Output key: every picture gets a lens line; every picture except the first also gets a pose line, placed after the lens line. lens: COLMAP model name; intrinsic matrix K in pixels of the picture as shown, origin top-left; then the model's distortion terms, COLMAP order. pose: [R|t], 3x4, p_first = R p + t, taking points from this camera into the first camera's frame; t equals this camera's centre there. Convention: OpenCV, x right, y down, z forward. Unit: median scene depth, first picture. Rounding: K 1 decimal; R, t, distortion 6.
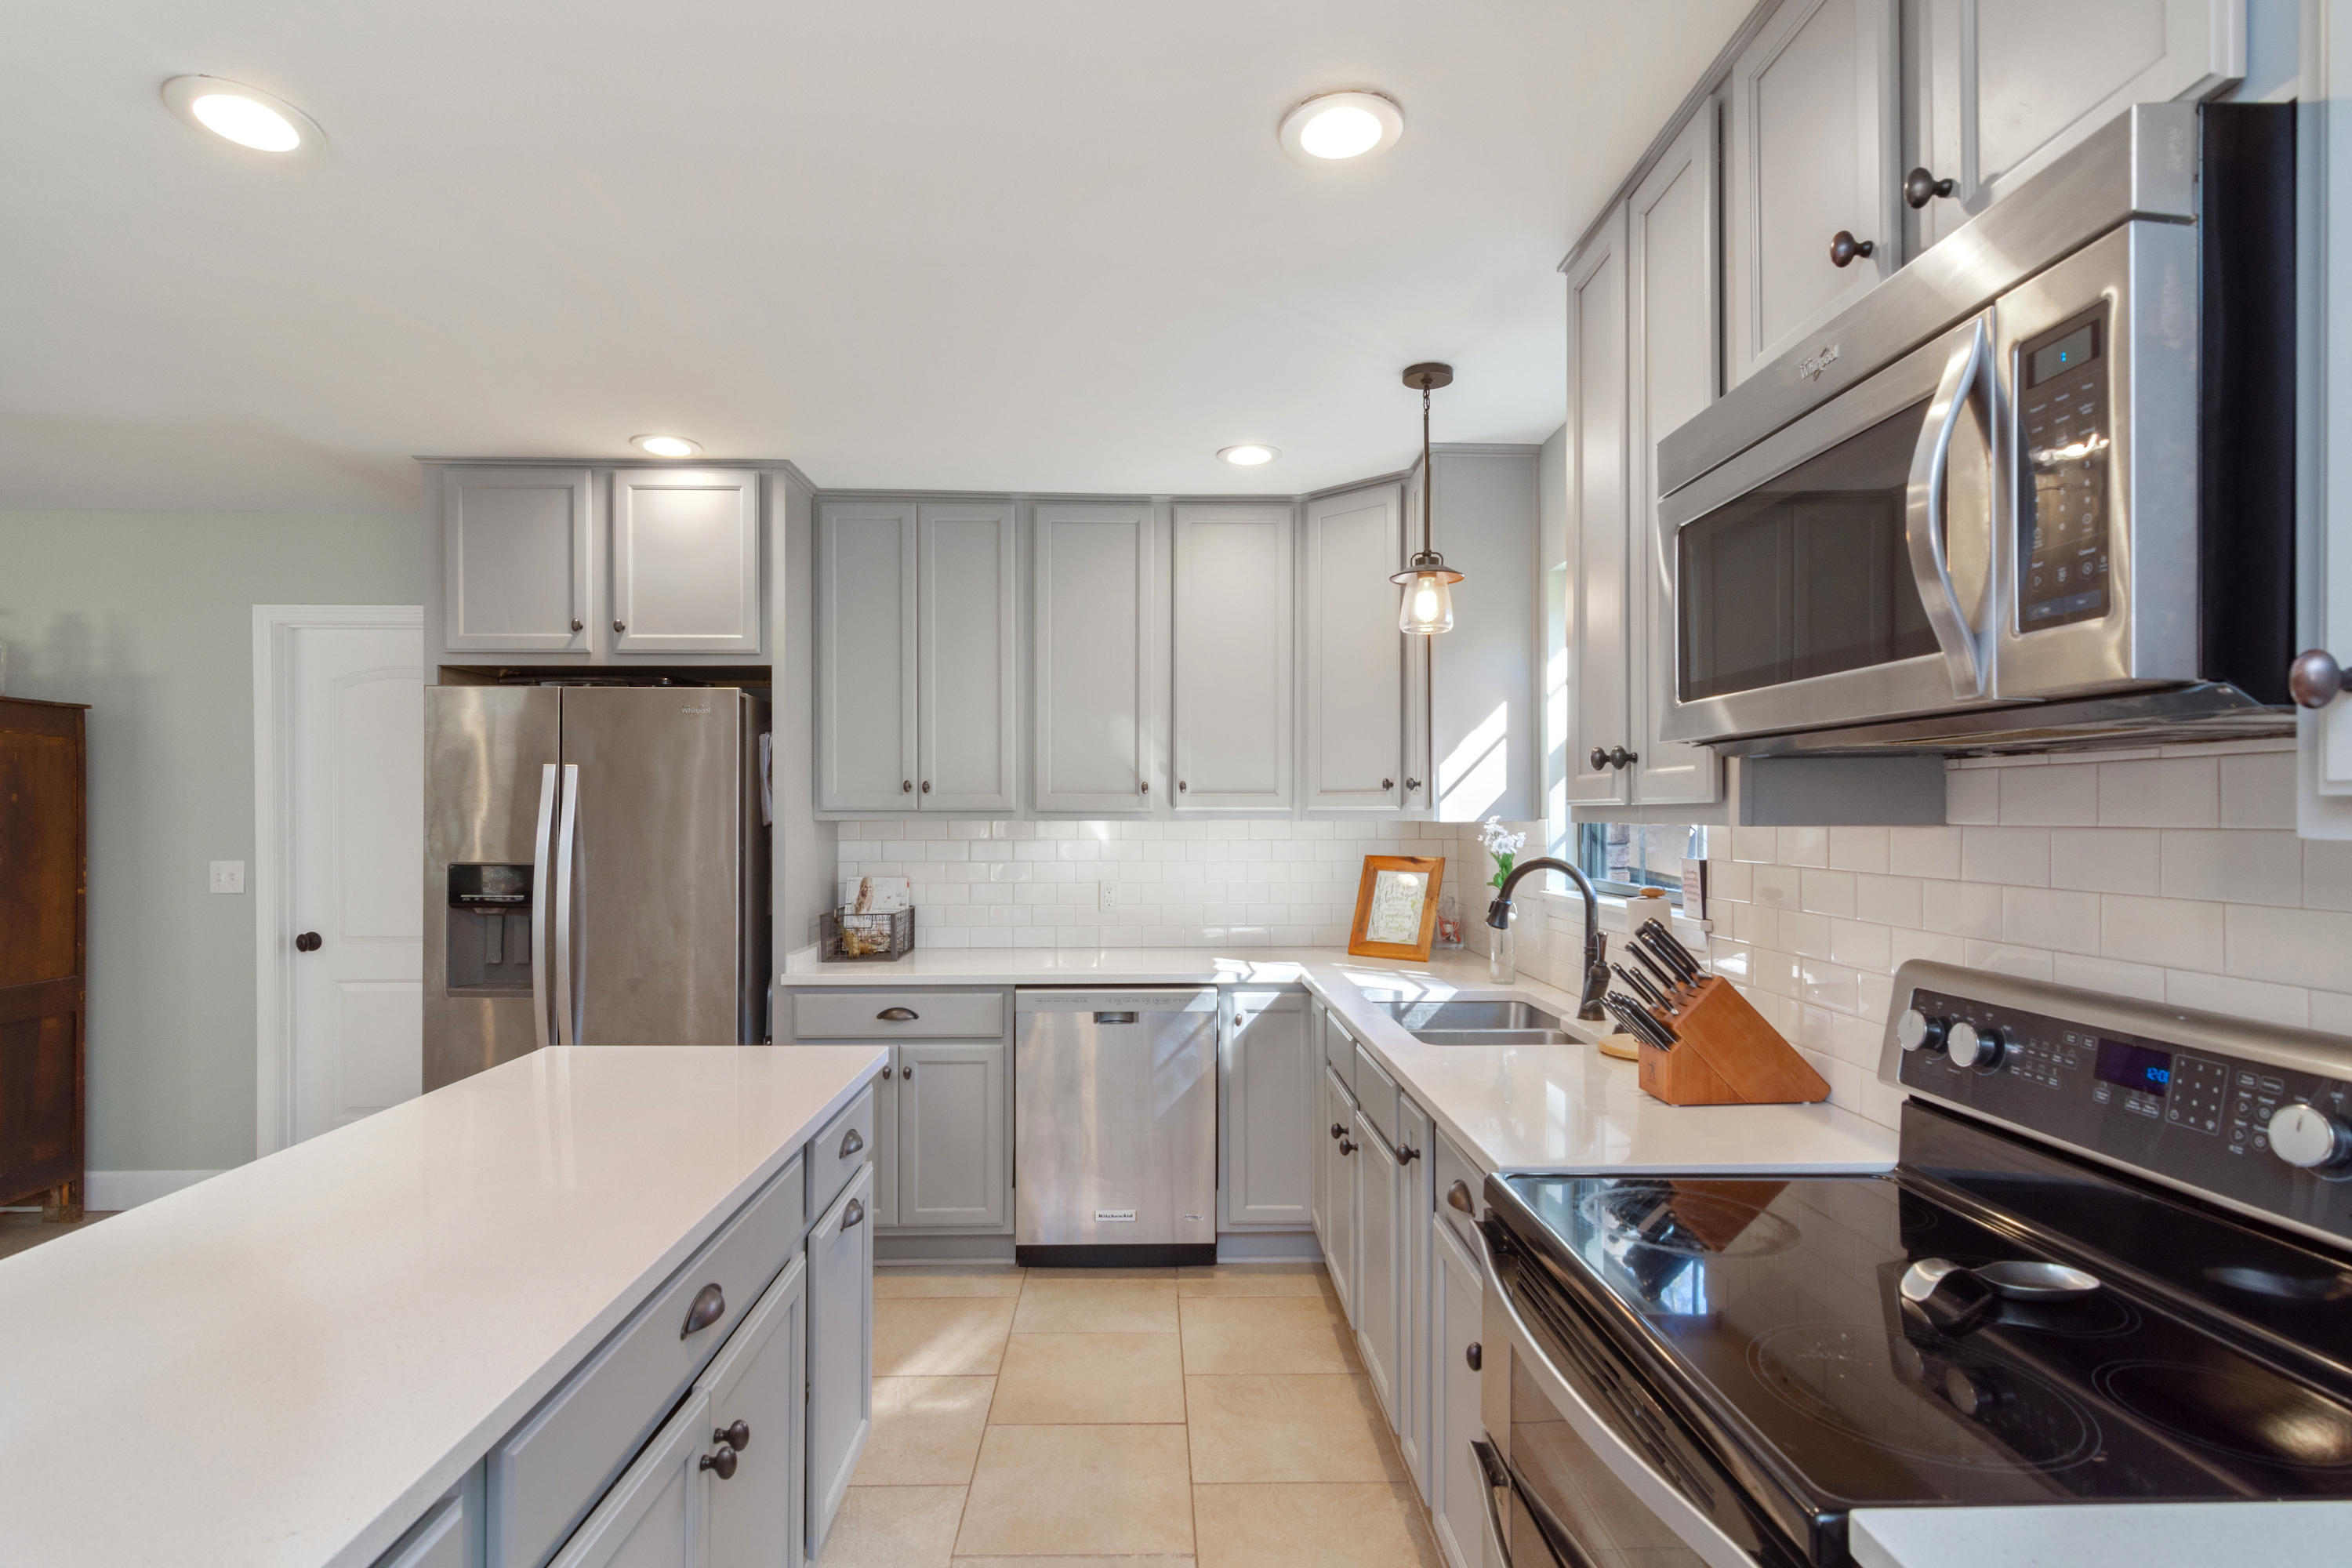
lens RADIAL K [[1172.4, 0, 1200.1], [0, 1172.4, 801.9], [0, 0, 1]] dist [0.000335, 0.002765]
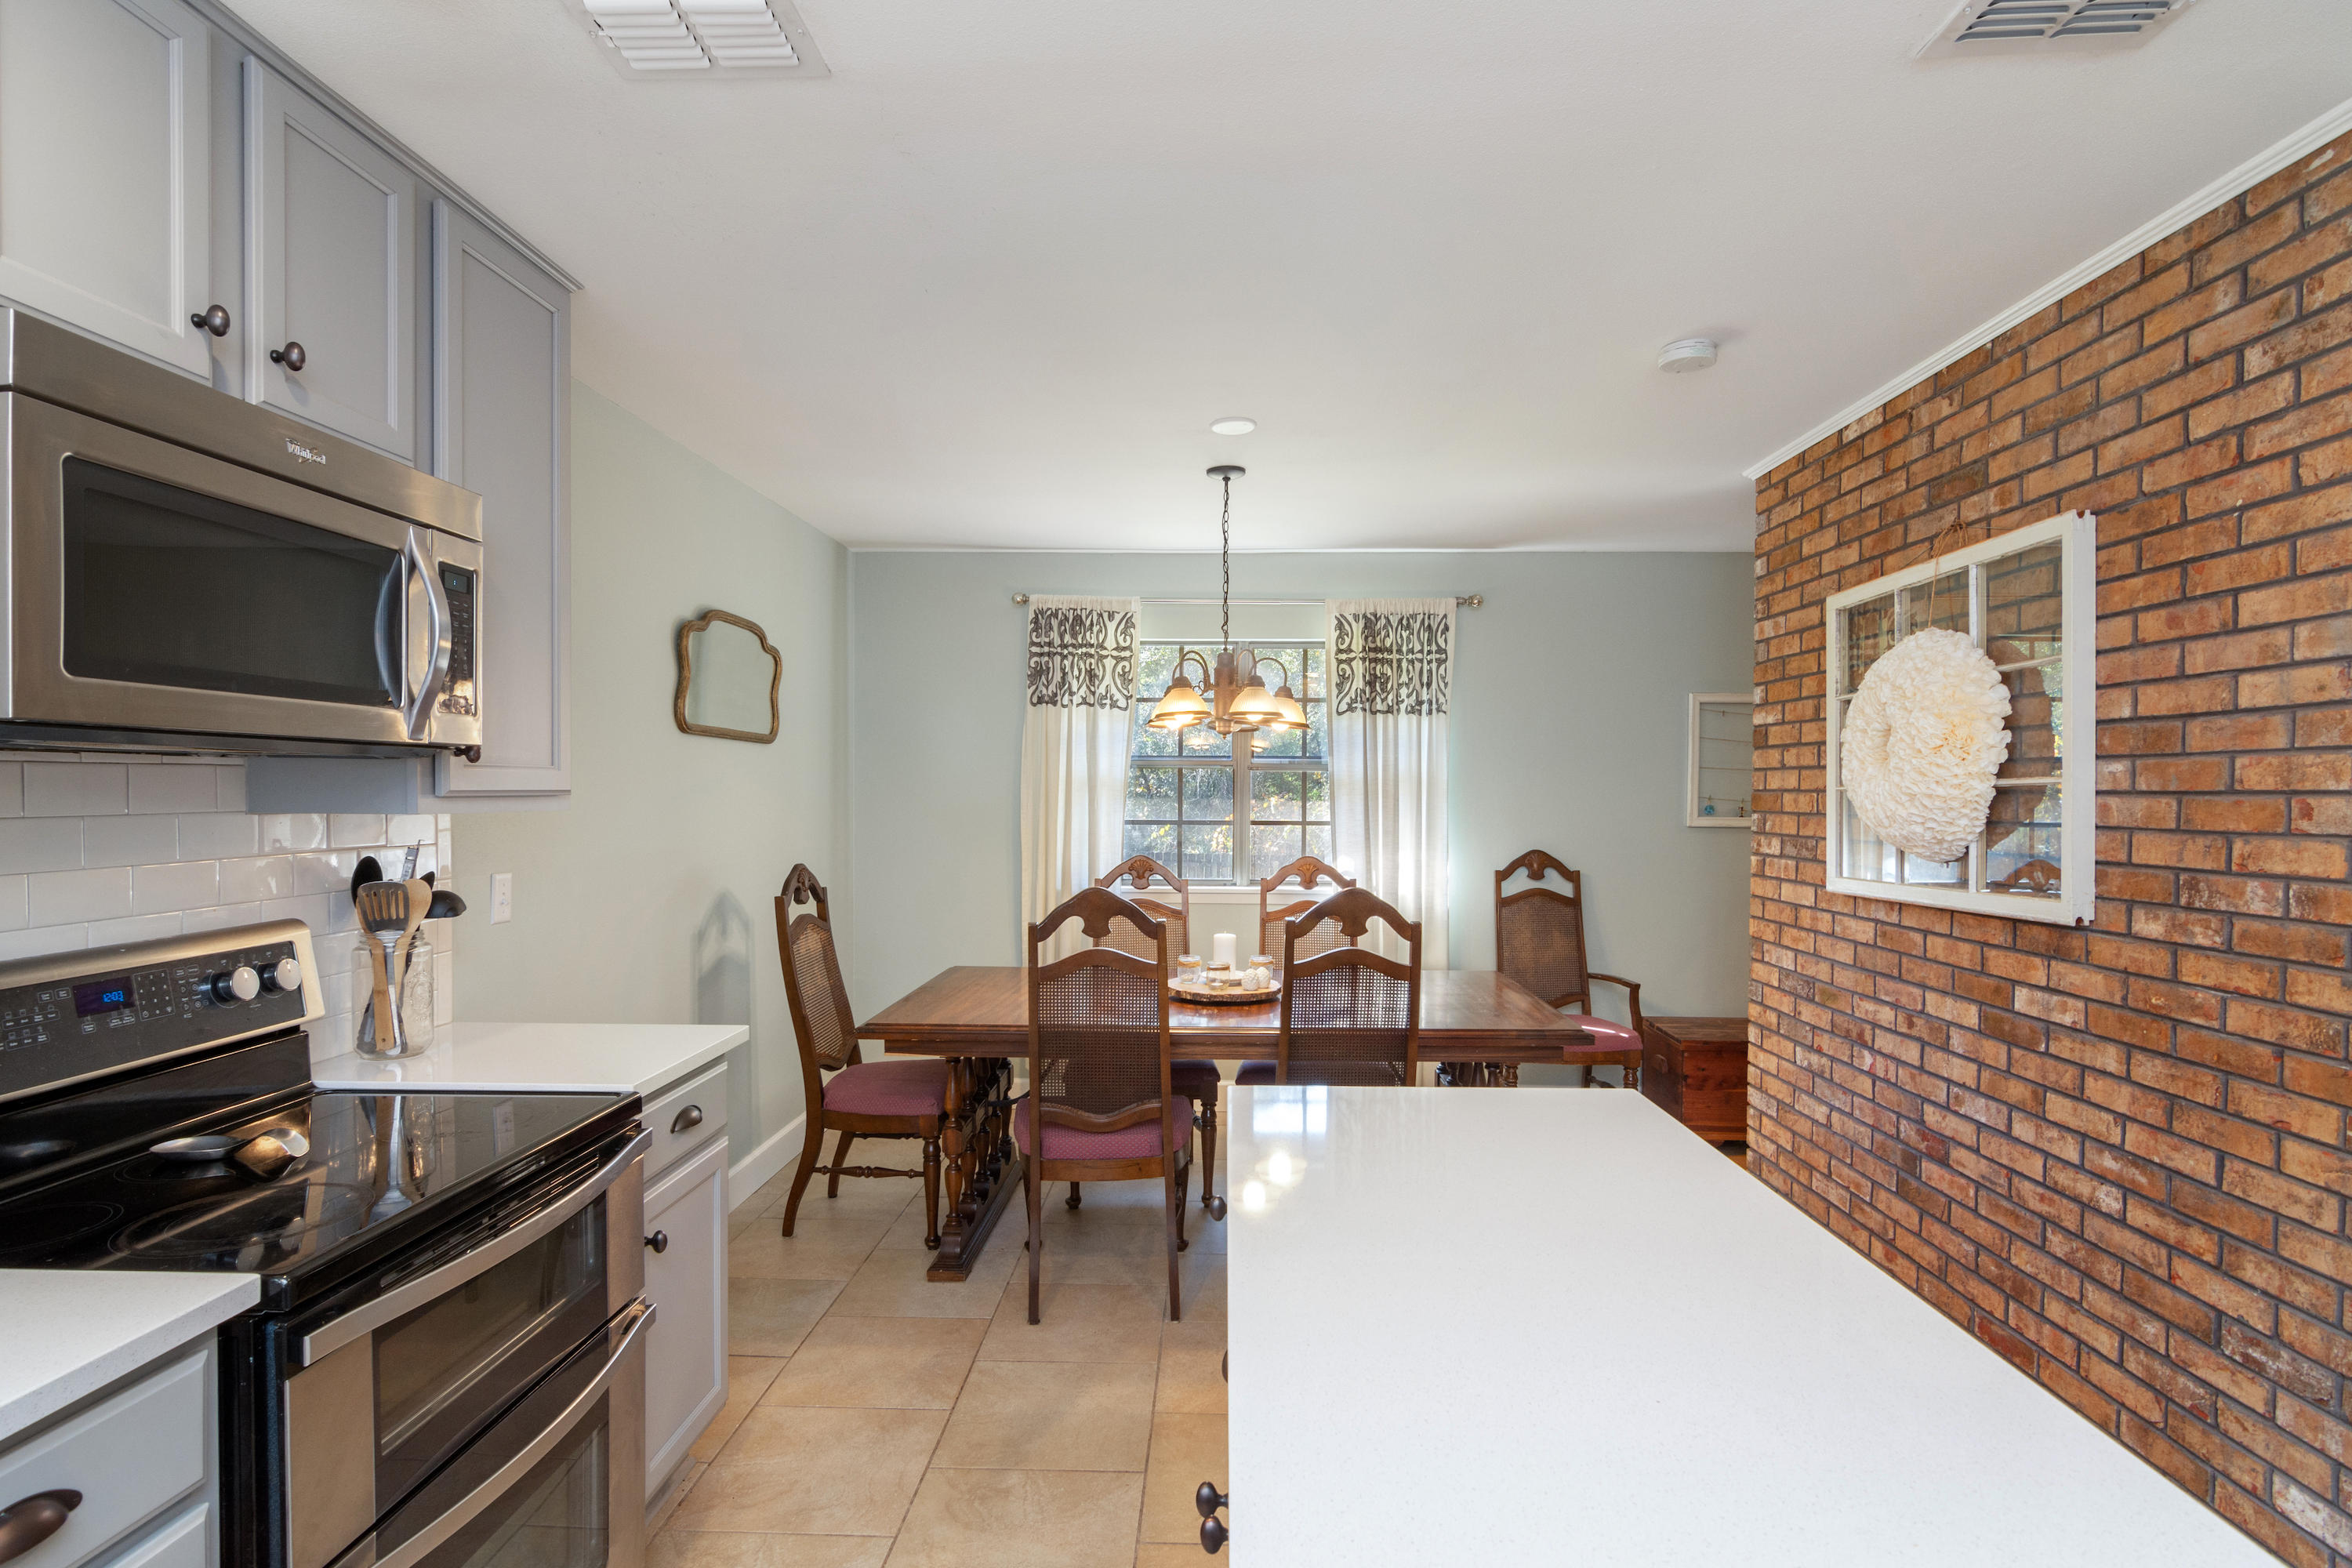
lens RADIAL K [[1172.4, 0, 1186.7], [0, 1172.4, 803.1], [0, 0, 1]] dist [0.000335, 0.002765]
pose [[-0.996510, -0.004548, 0.083349, -0.198623], [-0.004413, 0.999989, 0.001804, -0.000653], [-0.083357, 0.001429, -0.996519, 0.819160]]
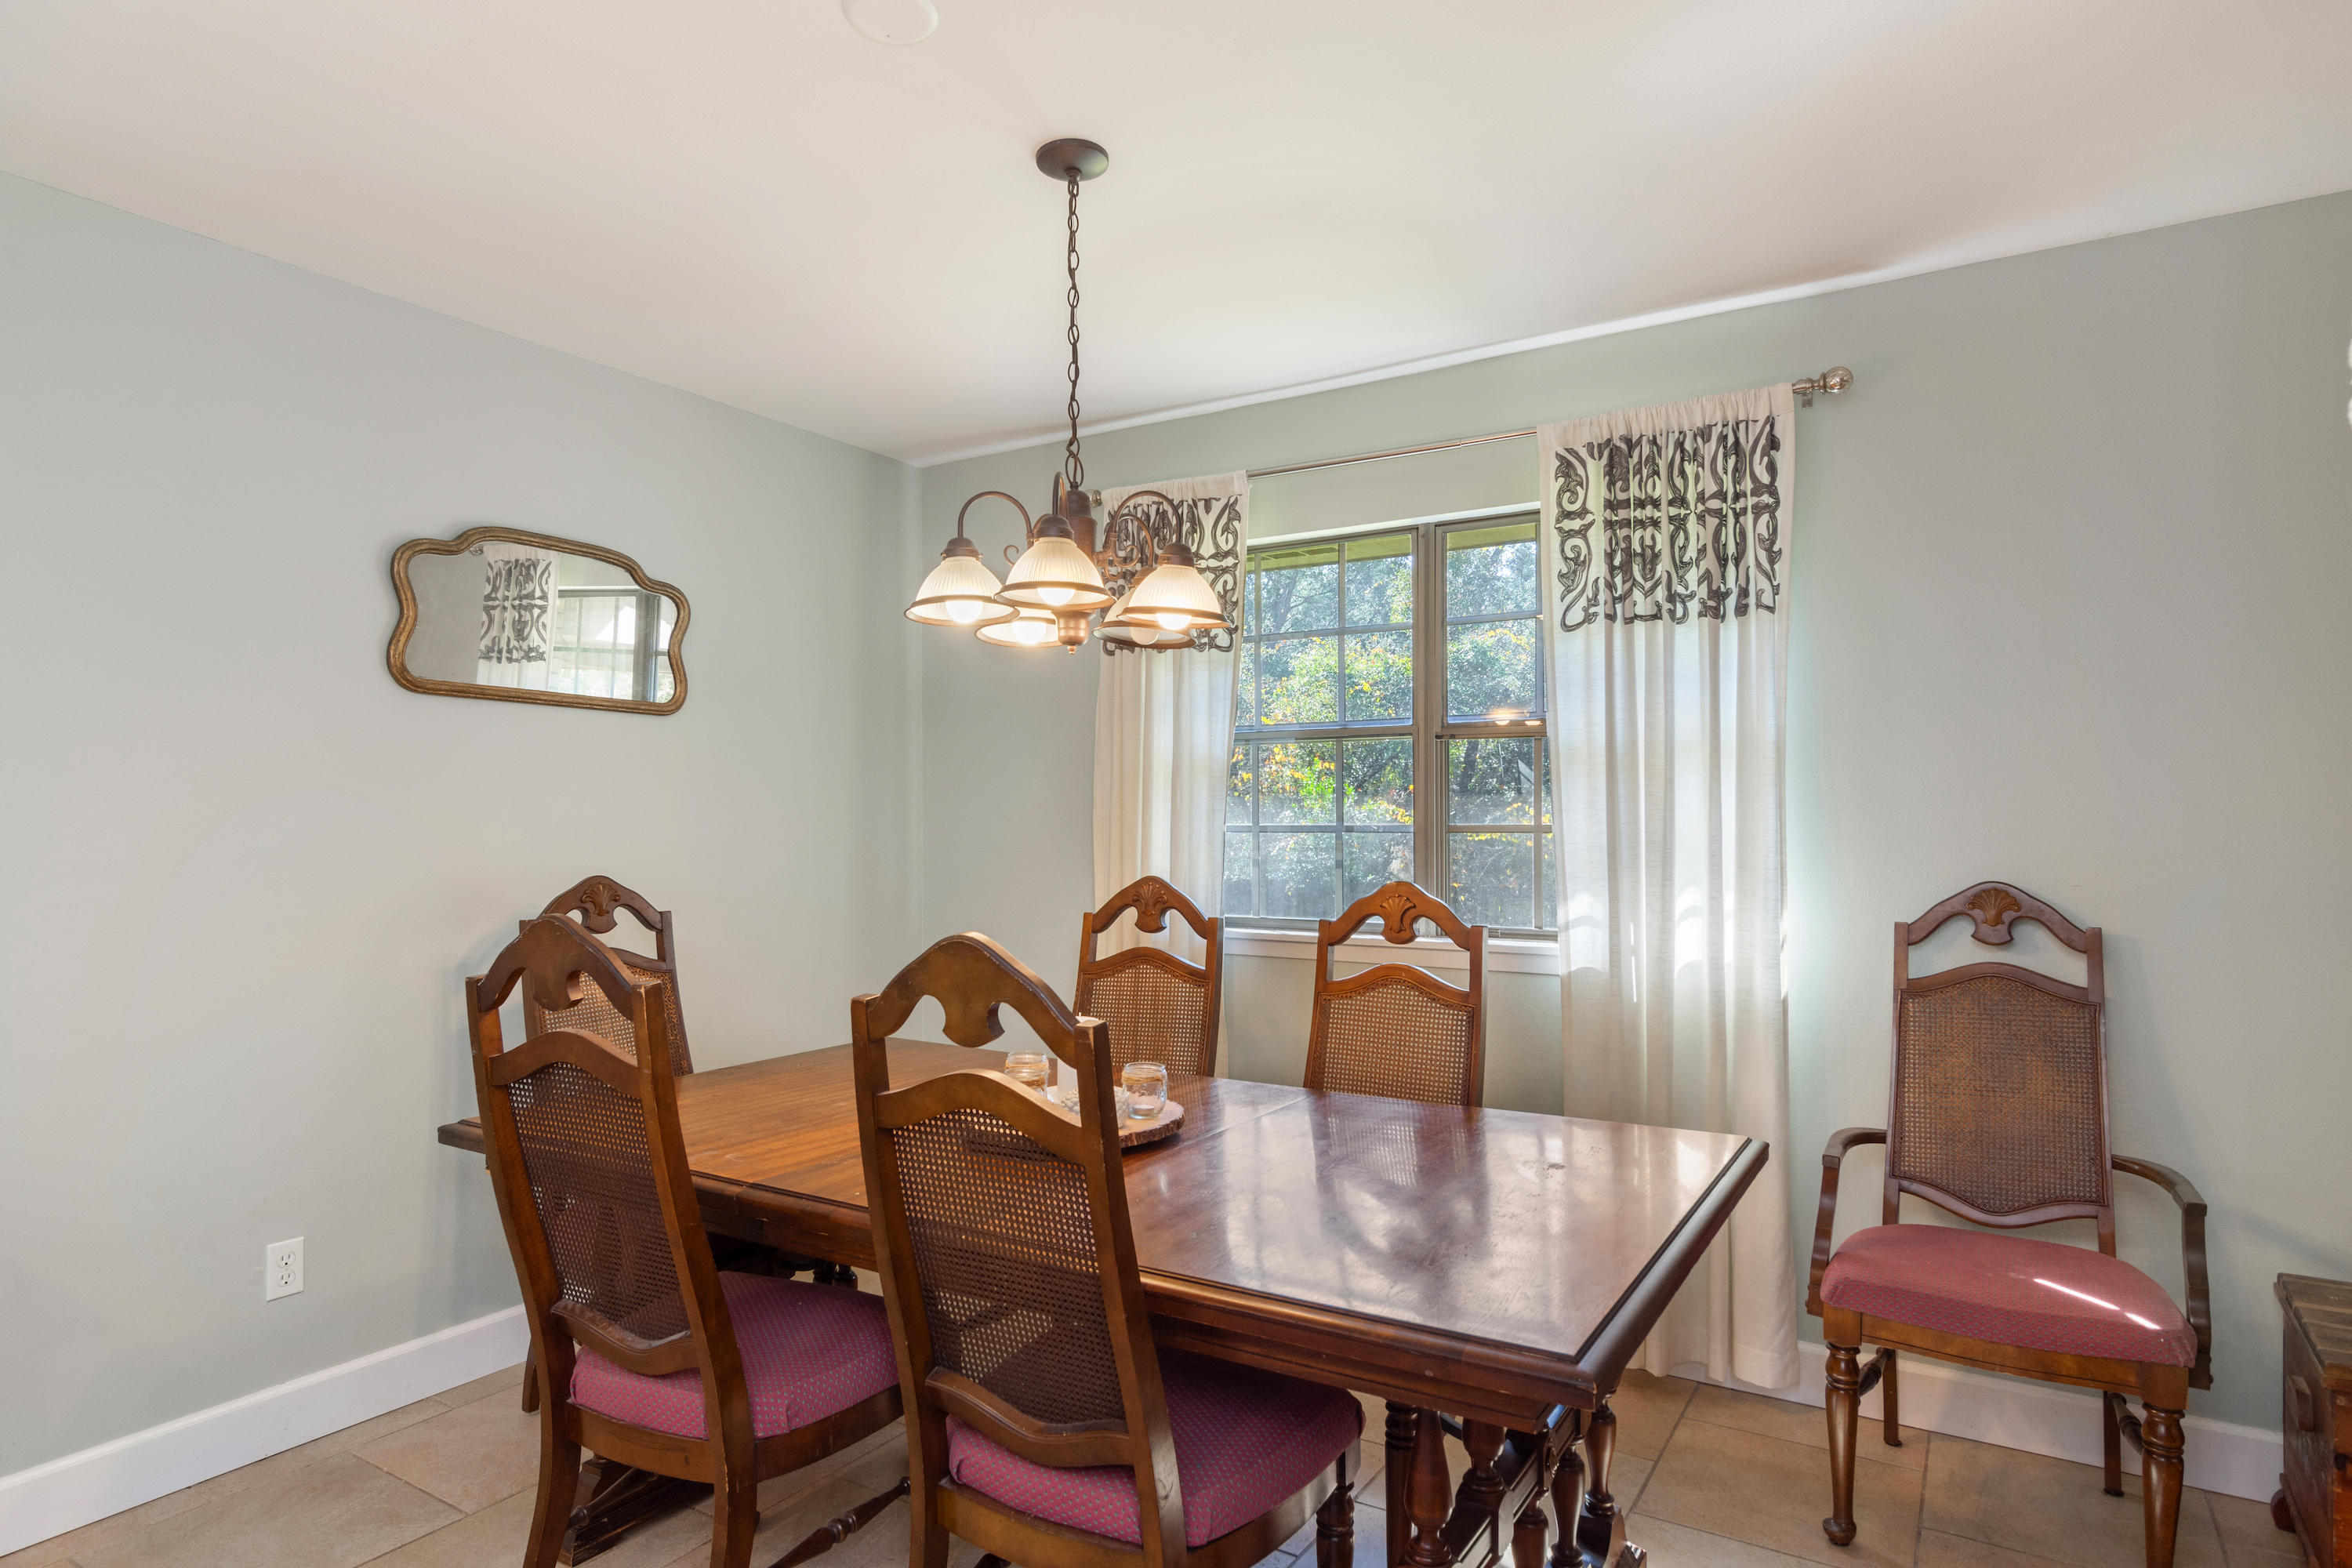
lens RADIAL K [[1333.2, 0, 1125.3], [0, 1333.2, 811.1], [0, 0, 1]] dist [-0.001959, 0.001632]
pose [[-0.819747, 0.006398, 0.572690, -0.574756], [-0.003852, 0.999853, -0.016683, 0.034466], [-0.572713, -0.015882, -0.819602, 0.211934]]
